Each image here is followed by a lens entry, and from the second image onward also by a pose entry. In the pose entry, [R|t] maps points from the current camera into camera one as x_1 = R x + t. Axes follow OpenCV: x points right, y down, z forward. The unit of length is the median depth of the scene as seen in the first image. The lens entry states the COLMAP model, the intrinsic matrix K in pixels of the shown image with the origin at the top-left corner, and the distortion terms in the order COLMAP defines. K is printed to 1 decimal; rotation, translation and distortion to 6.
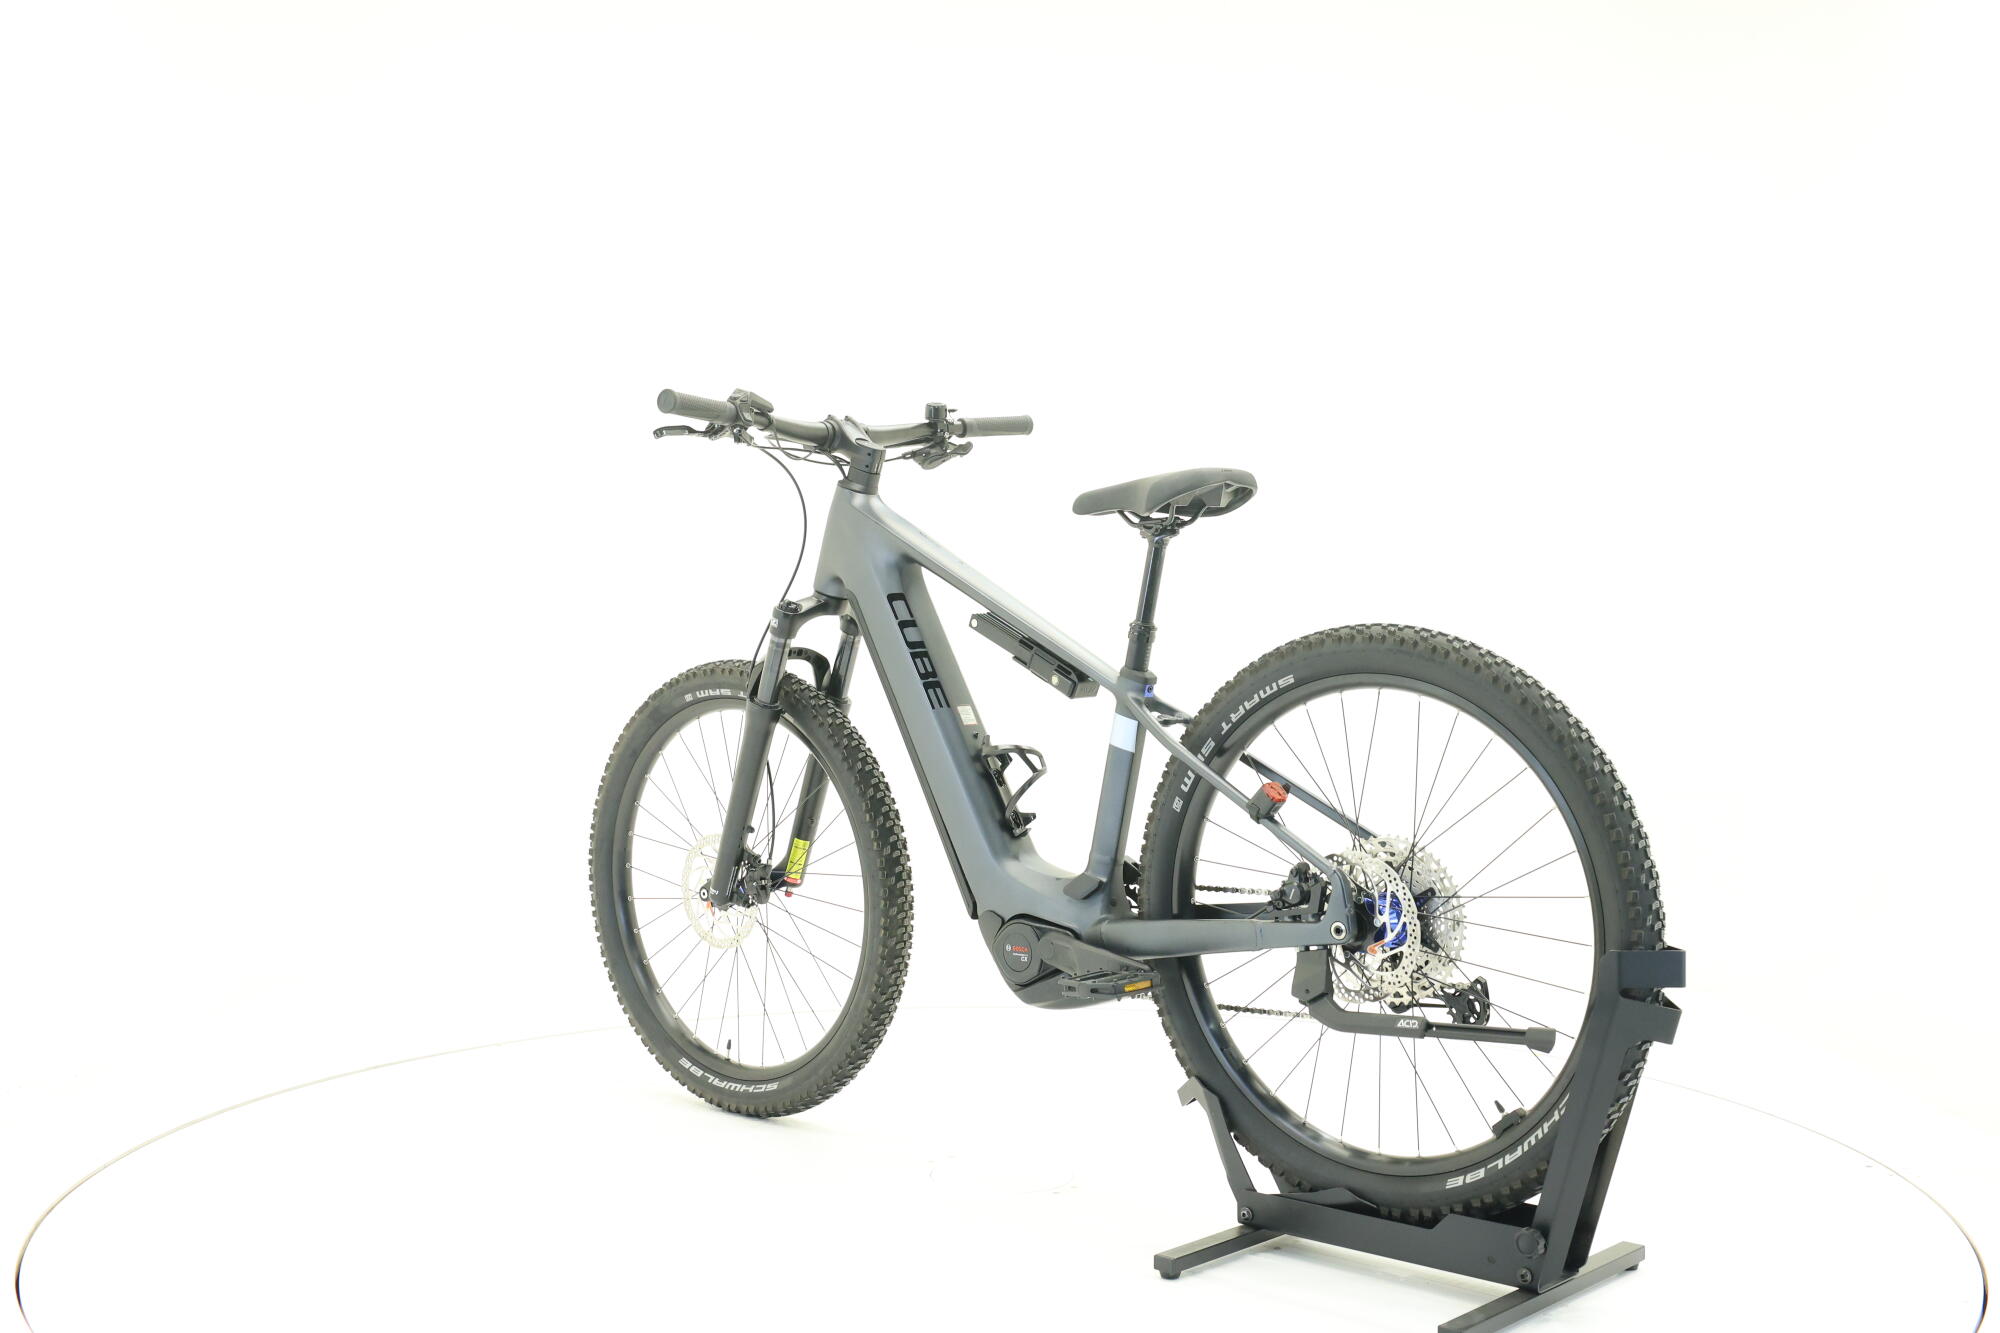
lens RADIAL K [[2210.1, 0, 999.1], [0, 2210.1, 668.7], [0, 0, 1]] dist [-0.149077, 0.000000]
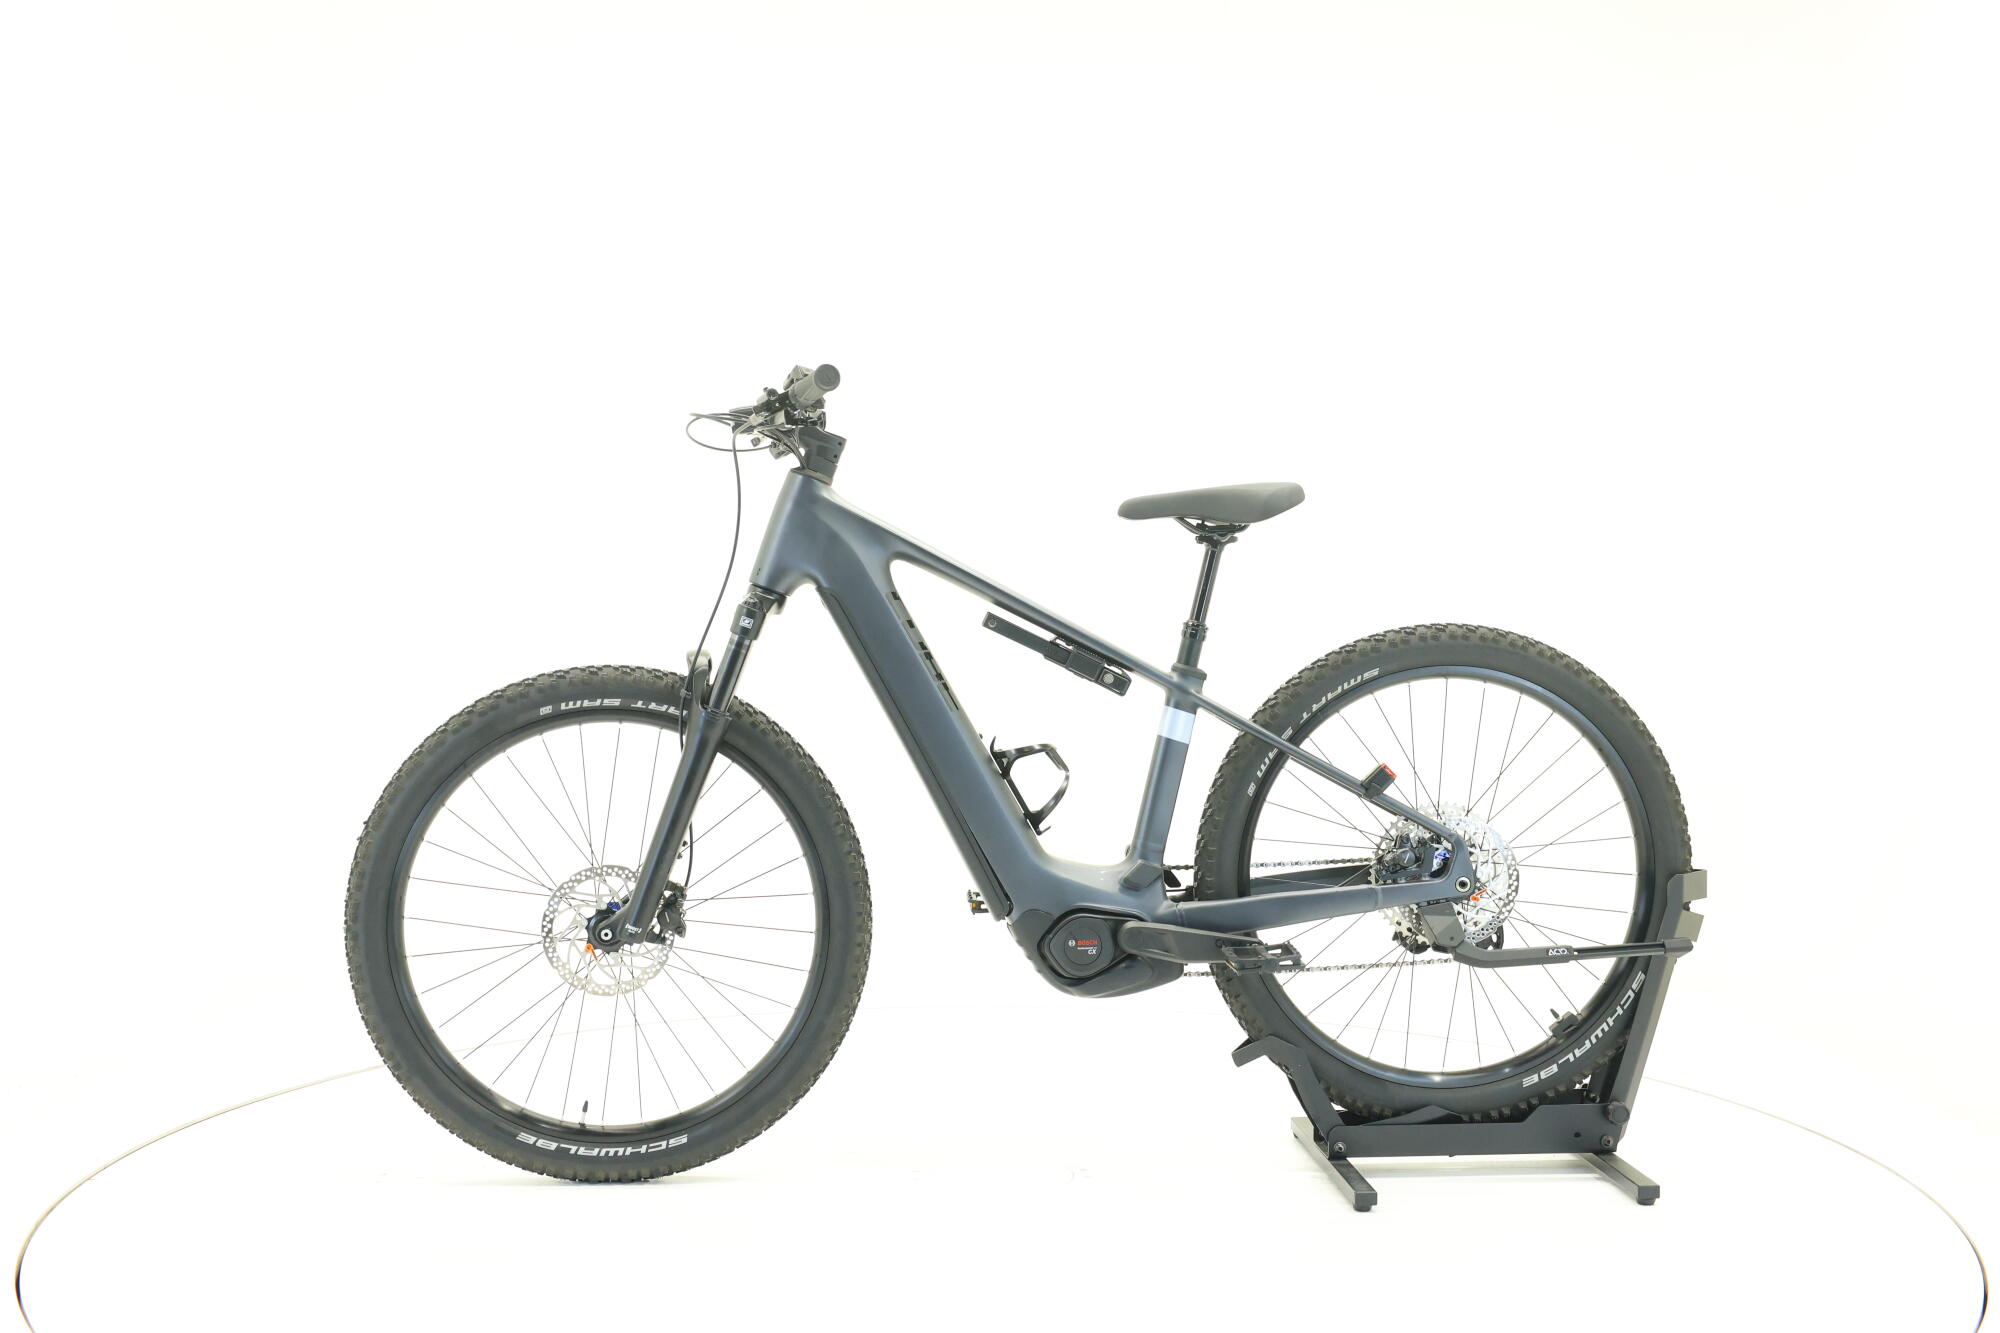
lens RADIAL K [[2210.1, 0, 999.8], [0, 2210.1, 671.2], [0, 0, 1]] dist [-0.149077, 0.000000]
pose [[0.671541, -0.025456, 0.740530, -0.826452], [0.014708, 0.999671, 0.021027, -0.022051], [-0.740821, -0.003229, 0.671694, 0.371159]]
